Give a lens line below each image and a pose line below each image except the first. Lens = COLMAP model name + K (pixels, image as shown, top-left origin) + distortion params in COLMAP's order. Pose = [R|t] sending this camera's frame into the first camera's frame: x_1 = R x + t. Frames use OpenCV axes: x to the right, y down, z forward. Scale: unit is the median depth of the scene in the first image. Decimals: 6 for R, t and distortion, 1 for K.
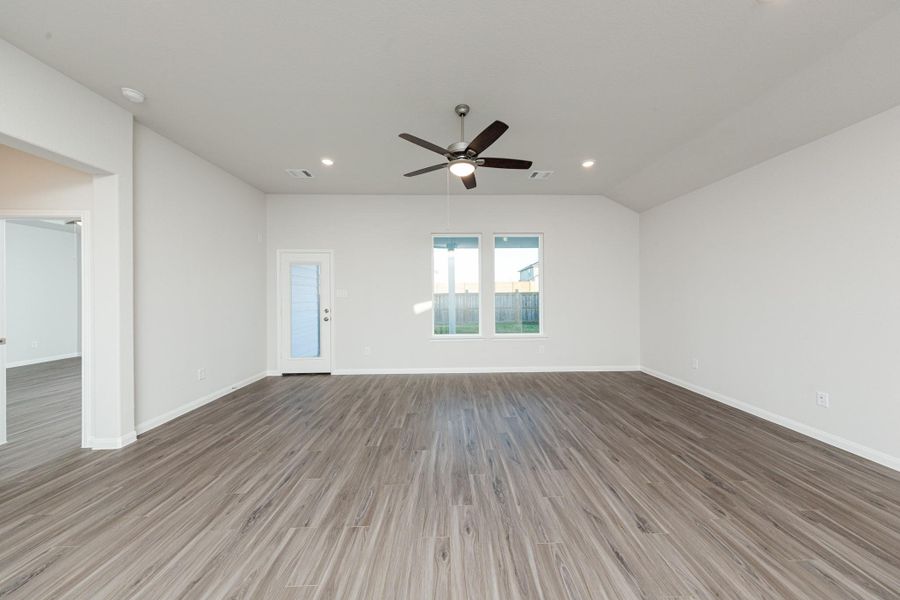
lens RADIAL K [[286.4, 0, 450.4], [0, 286.4, 296.3], [0, 0, 1]] dist [-0.000376, 0.000077]
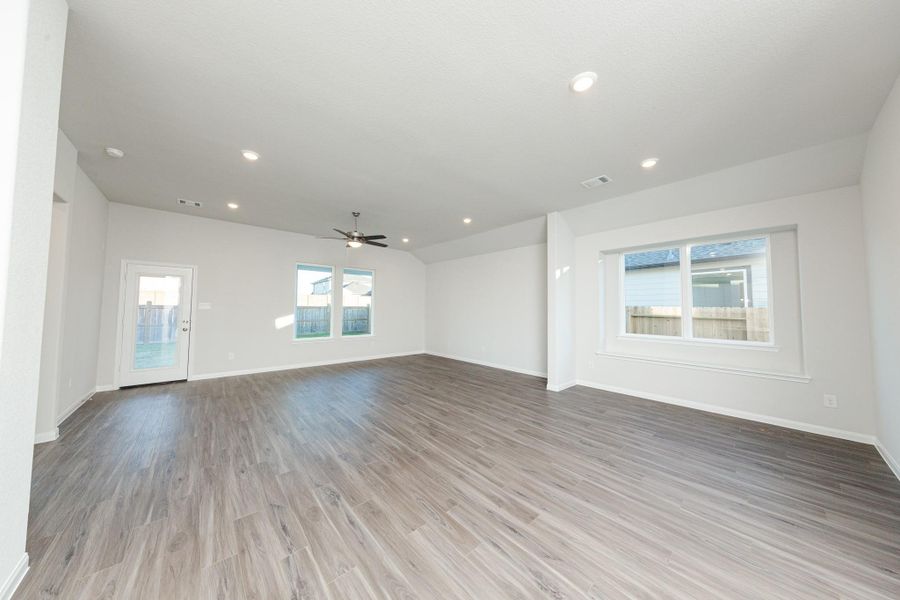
lens RADIAL K [[286.4, 0, 450.4], [0, 286.4, 296.3], [0, 0, 1]] dist [-0.000376, 0.000077]
pose [[0.765845, 0.040450, 0.641751, -0.364319], [-0.009278, 0.998611, -0.051870, 0.002934], [-0.642958, 0.033770, 0.765157, -0.465584]]
